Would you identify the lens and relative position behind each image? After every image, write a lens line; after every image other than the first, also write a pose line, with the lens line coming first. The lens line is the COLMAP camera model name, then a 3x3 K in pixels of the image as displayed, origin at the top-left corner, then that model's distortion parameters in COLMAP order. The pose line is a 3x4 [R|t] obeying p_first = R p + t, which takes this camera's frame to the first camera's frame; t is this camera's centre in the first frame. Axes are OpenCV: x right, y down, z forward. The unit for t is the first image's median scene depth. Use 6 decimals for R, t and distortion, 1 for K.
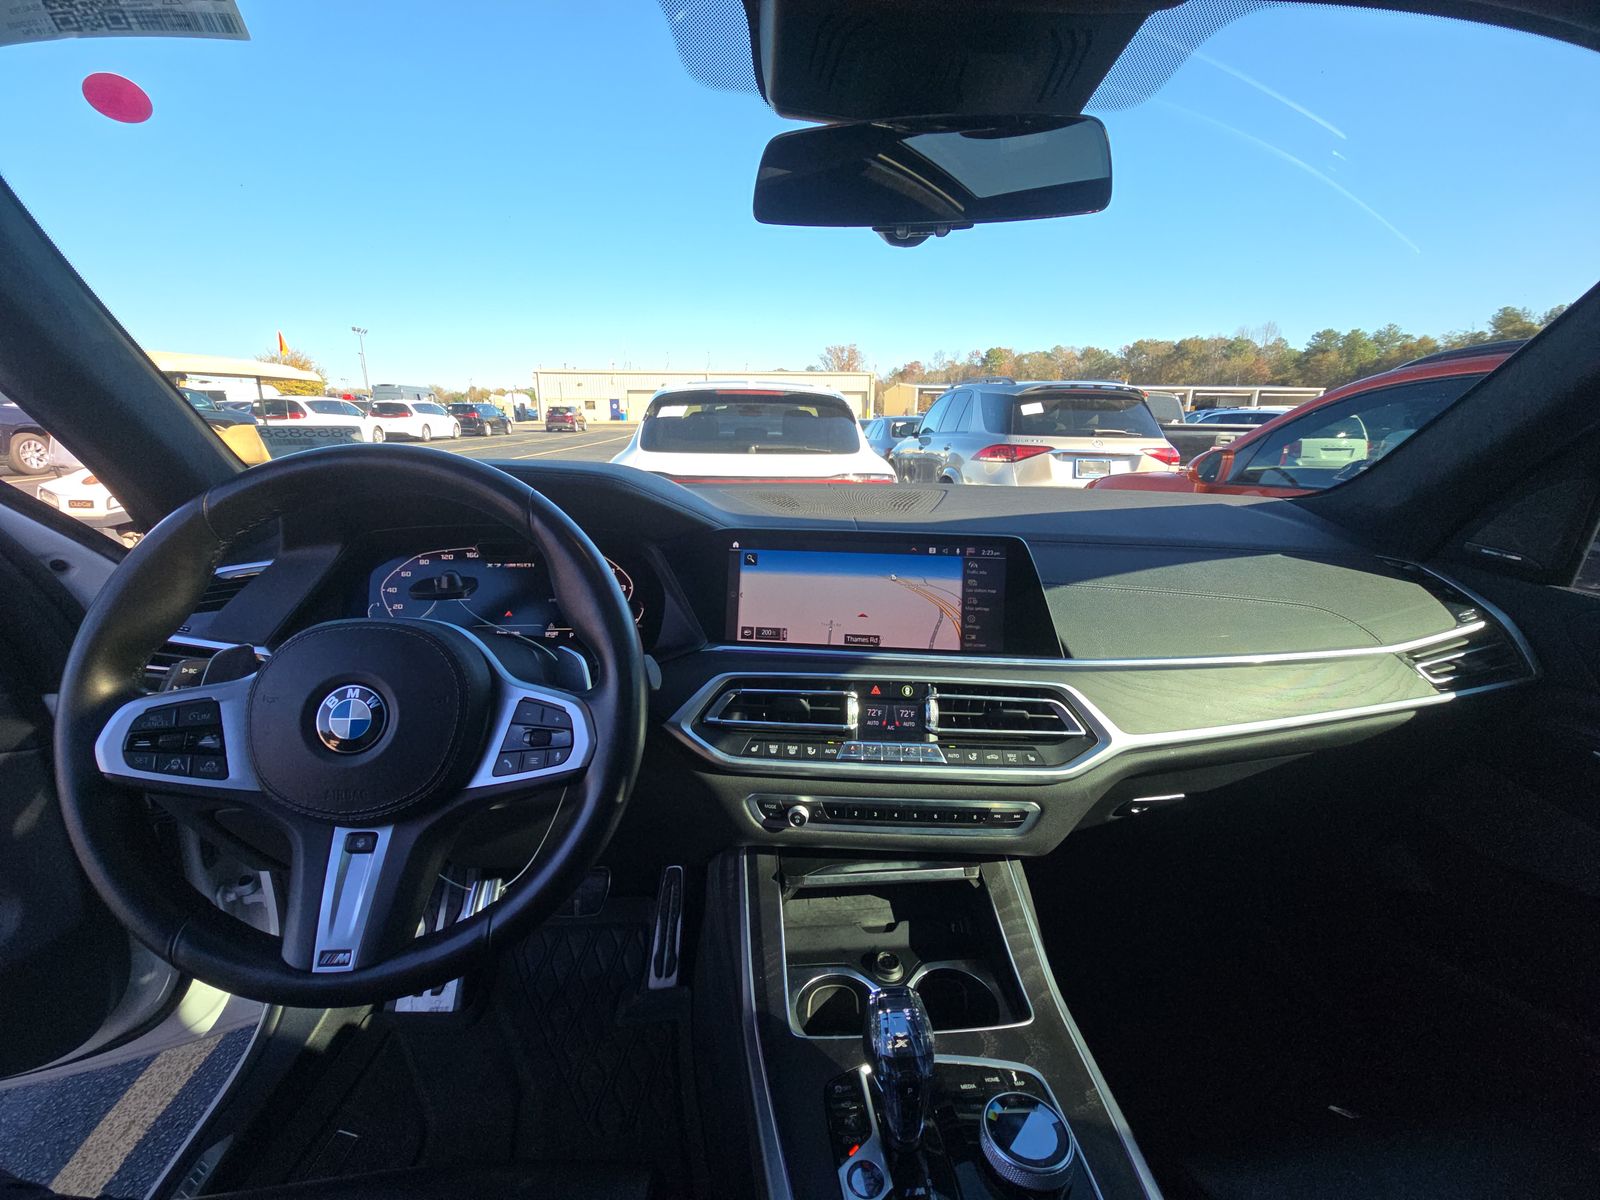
lens RADIAL K [[679.9, 0, 800.0], [0, 679.9, 600.0], [0, 0, 1]] dist [0.002487, 0.000300]
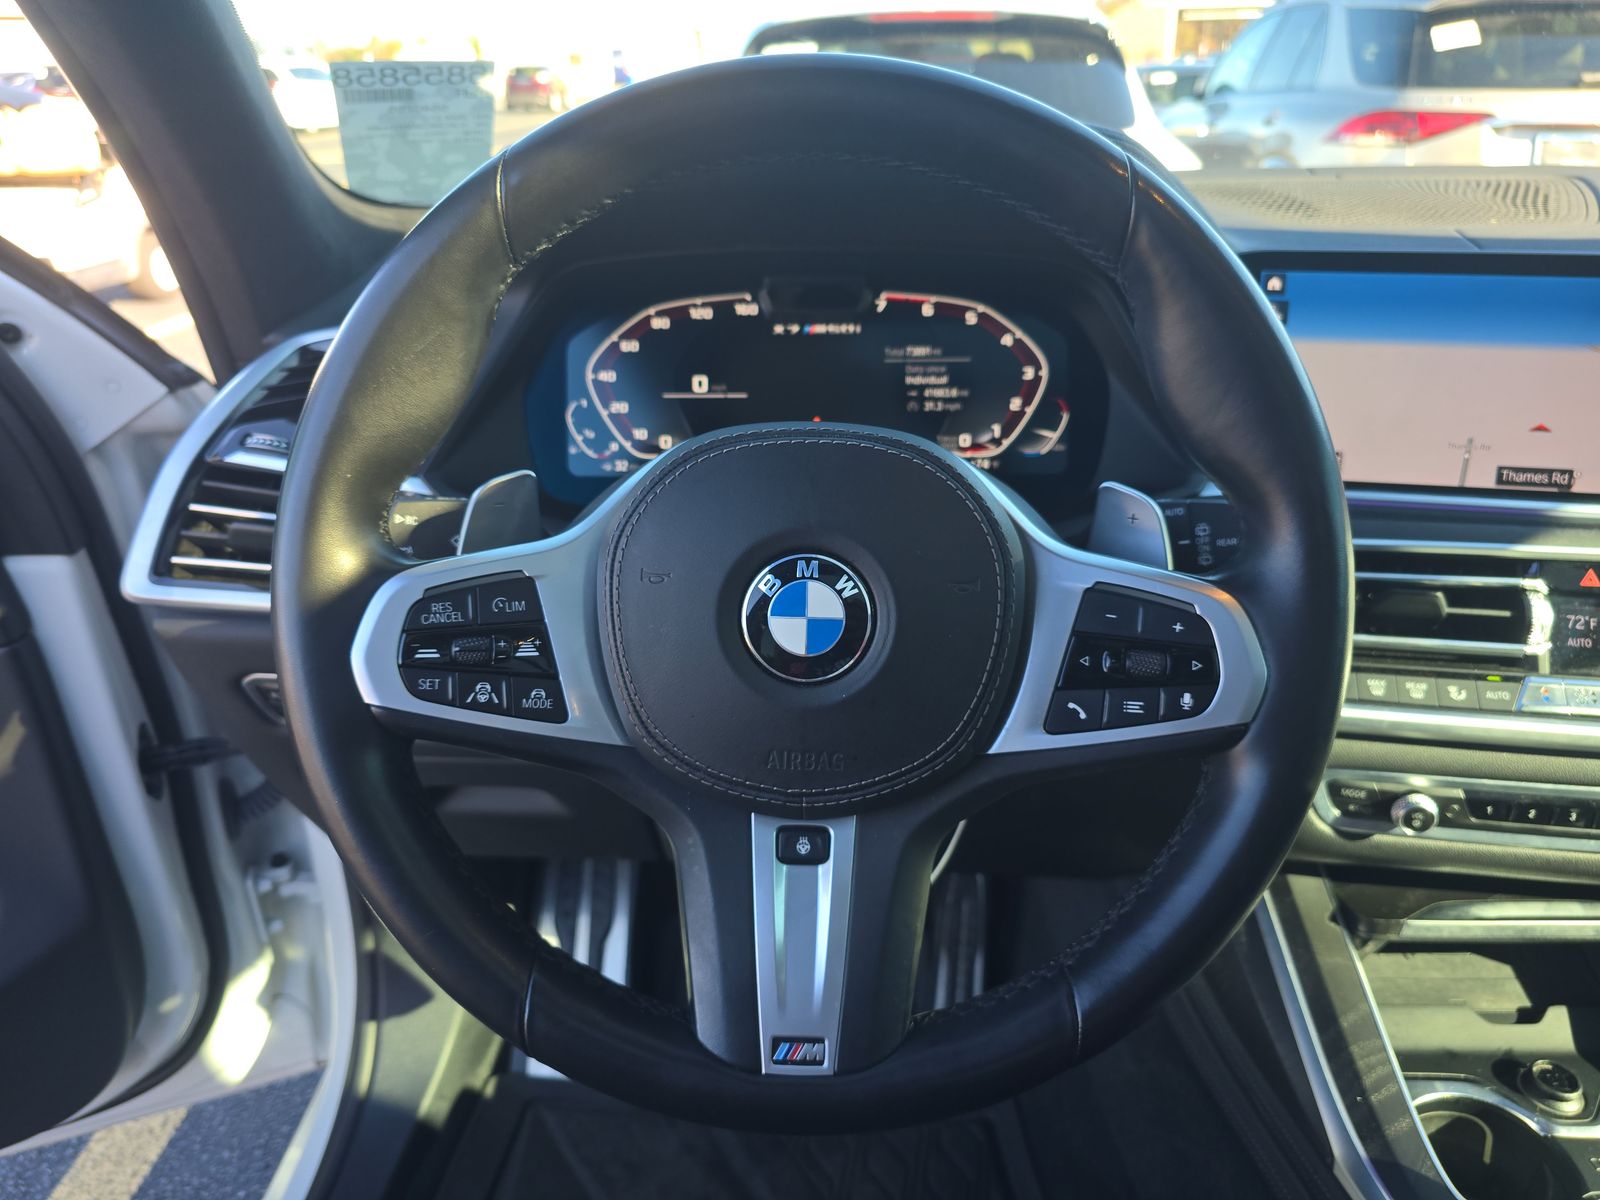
lens RADIAL K [[1159.7, 0, 800.0], [0, 1159.7, 600.0], [0, 0, 1]] dist [0.009531, -0.004375]
pose [[0.993775, 0.022247, -0.109164, -0.369593], [-0.004469, 0.987031, 0.160470, 0.013212], [0.111318, -0.158983, 0.980986, 0.091912]]
